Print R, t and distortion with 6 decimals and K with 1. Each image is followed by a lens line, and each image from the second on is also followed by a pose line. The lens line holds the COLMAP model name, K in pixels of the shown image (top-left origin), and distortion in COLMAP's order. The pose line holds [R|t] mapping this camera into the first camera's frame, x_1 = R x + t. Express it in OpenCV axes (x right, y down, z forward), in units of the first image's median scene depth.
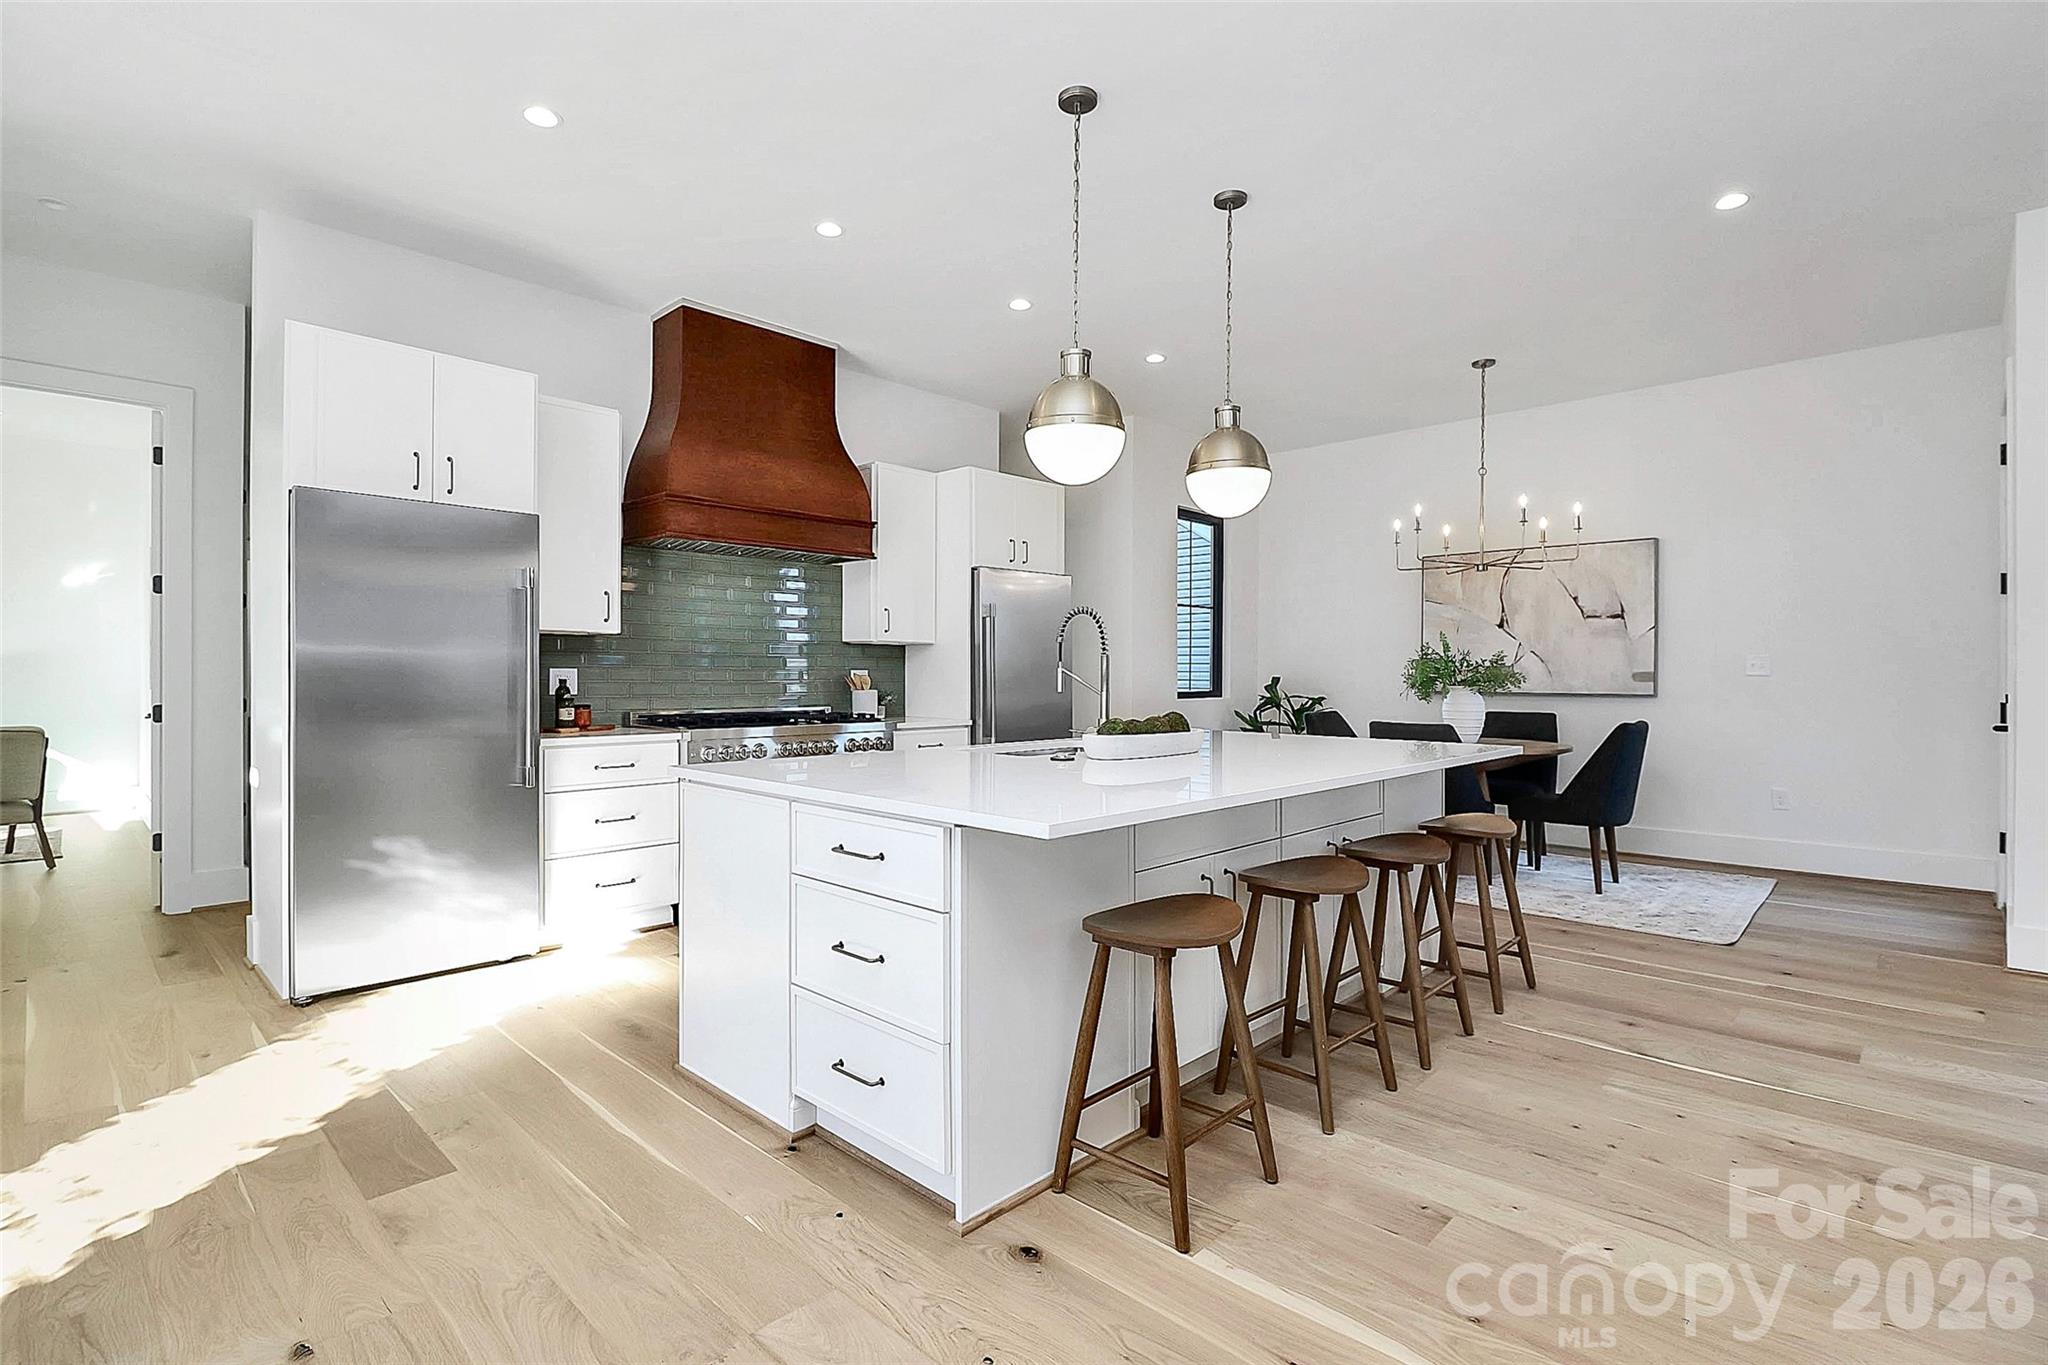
lens RADIAL K [[953.0, 0, 1018.2], [0, 953.0, 674.9], [0, 0, 1]] dist [-0.032468, -0.000857]
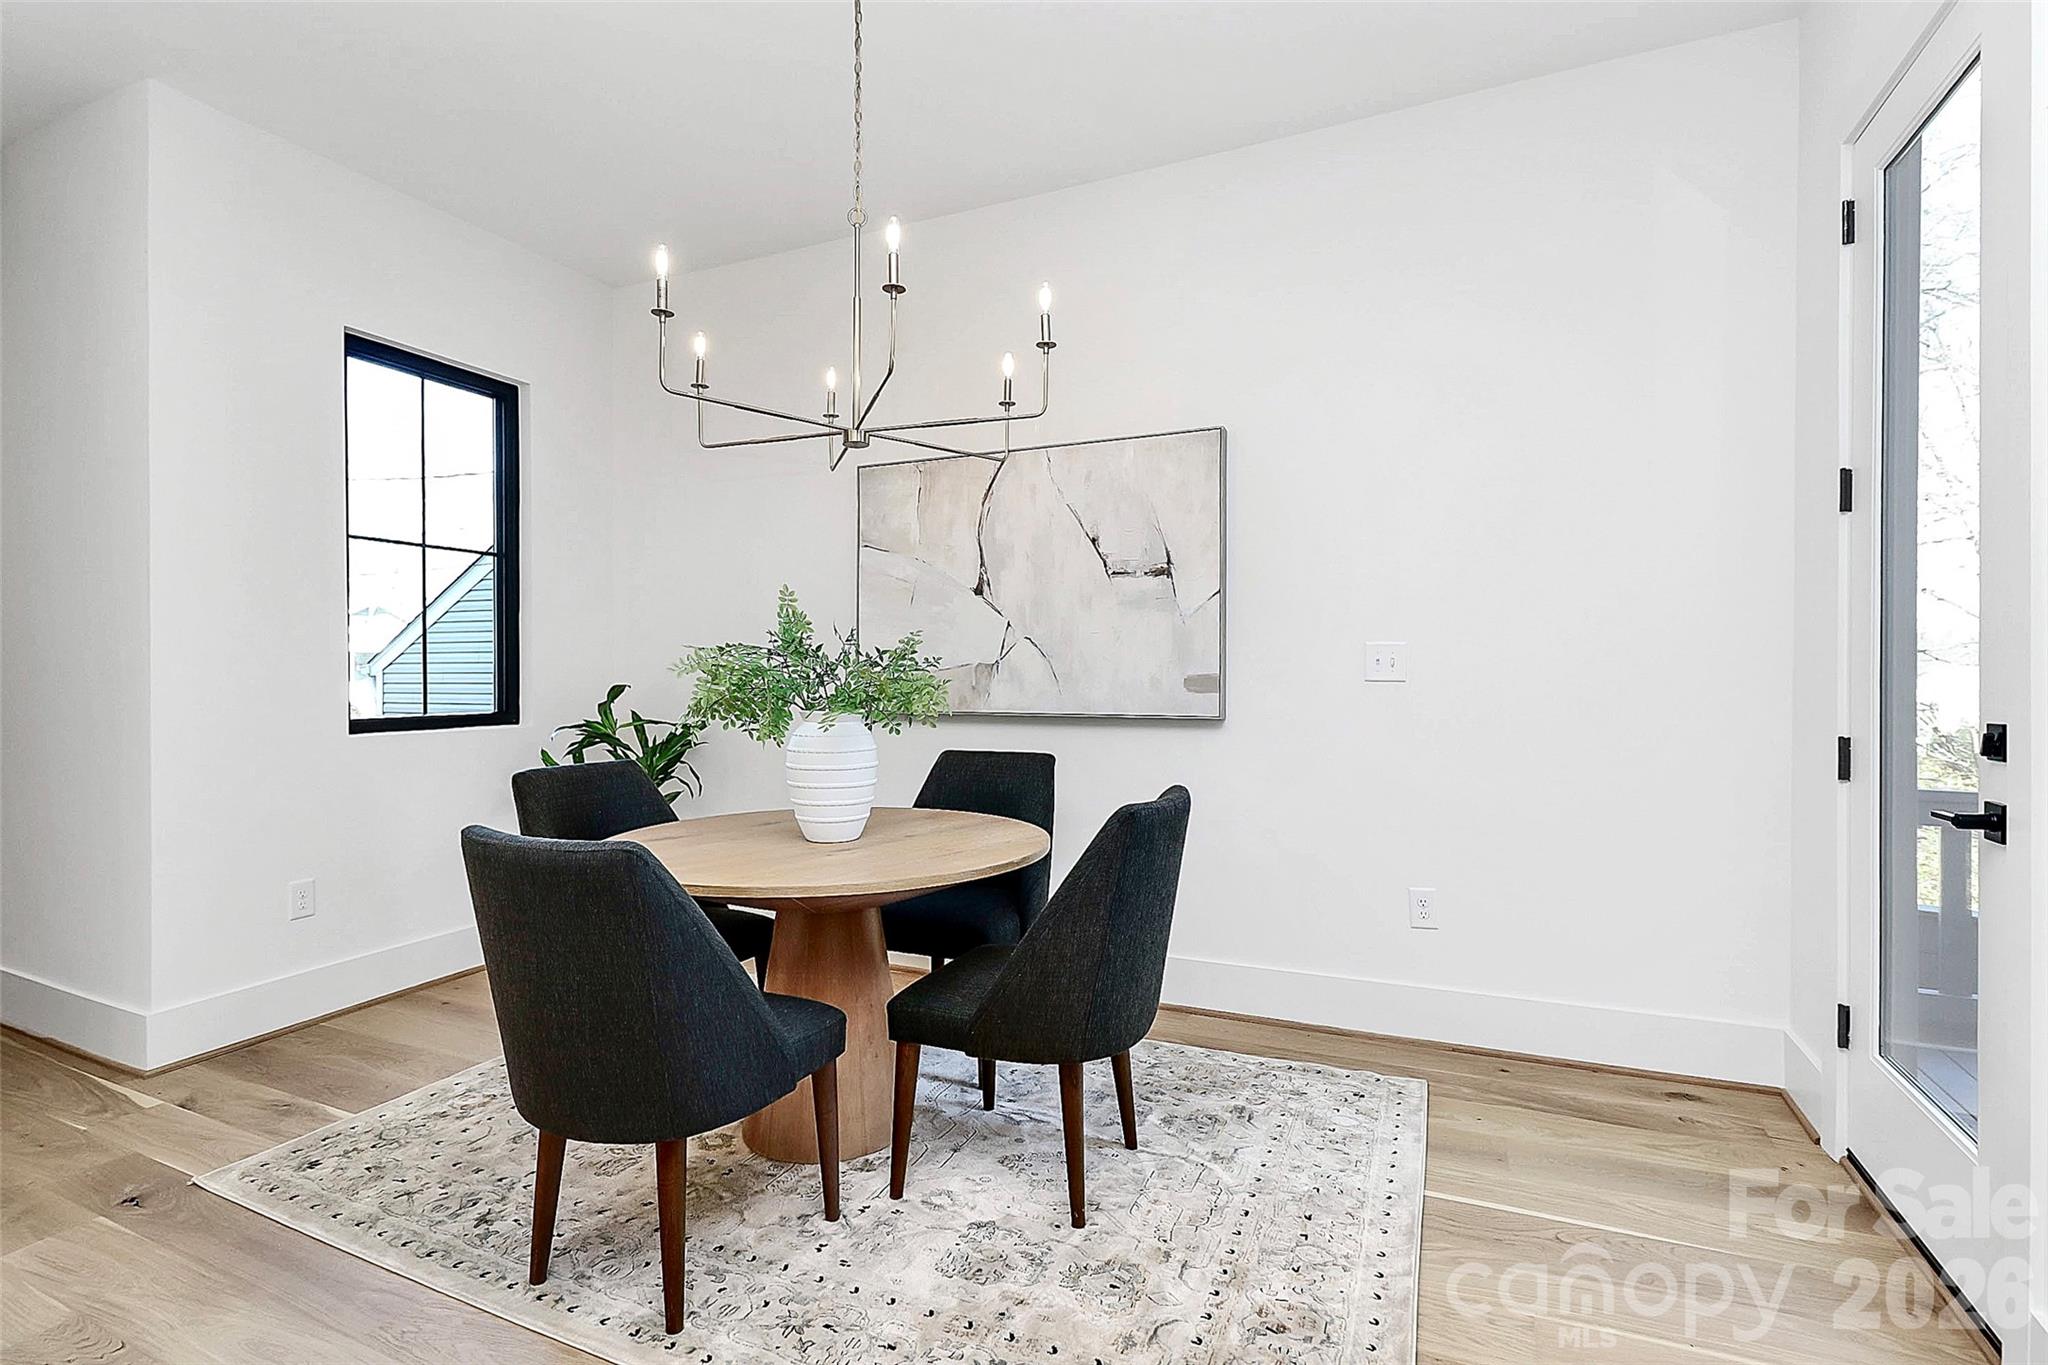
lens RADIAL K [[971.7, 0, 1017.3], [0, 971.7, 676.6], [0, 0, 1]] dist [-0.017107, -0.000336]
pose [[0.937922, -0.006924, 0.346777, 0.363159], [0.005520, 0.999972, 0.005034, -0.005173], [-0.346802, -0.002807, 0.937934, 0.500064]]
